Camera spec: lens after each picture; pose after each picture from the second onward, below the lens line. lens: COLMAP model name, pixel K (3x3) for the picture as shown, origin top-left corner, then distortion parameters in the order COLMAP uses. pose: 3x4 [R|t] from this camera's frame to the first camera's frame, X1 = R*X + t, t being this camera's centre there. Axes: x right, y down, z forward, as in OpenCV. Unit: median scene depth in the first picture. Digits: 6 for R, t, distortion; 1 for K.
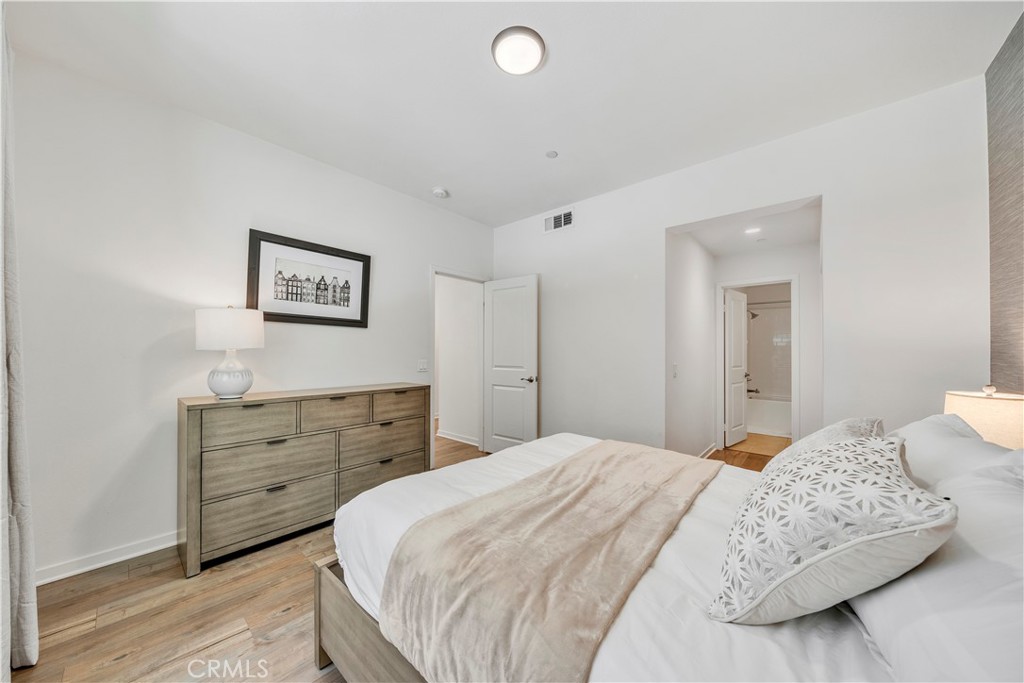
lens RADIAL K [[348.2, 0, 510.7], [0, 348.2, 347.1], [0, 0, 1]] dist [0.000074, 0.000015]
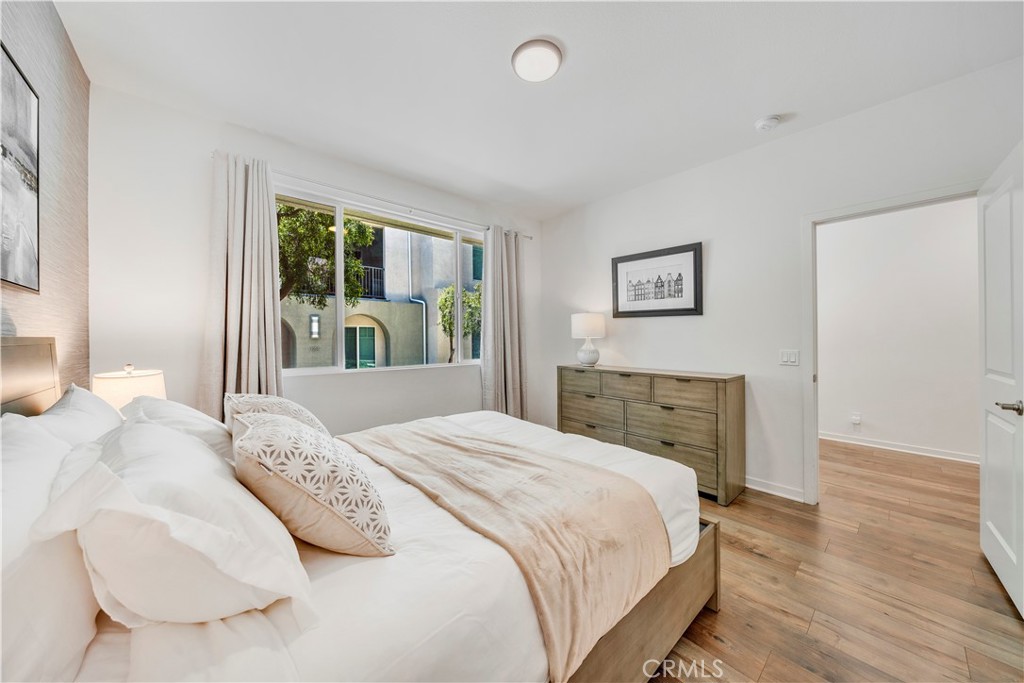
lens RADIAL K [[325.8, 0, 510.6], [0, 325.8, 338.1], [0, 0, 1]] dist [0.000285, -0.000005]
pose [[-0.087060, 0.000878, -0.996203, 0.655549], [0.016741, 0.999860, -0.000582, 0.003461], [0.996062, -0.016728, -0.087062, 0.617222]]
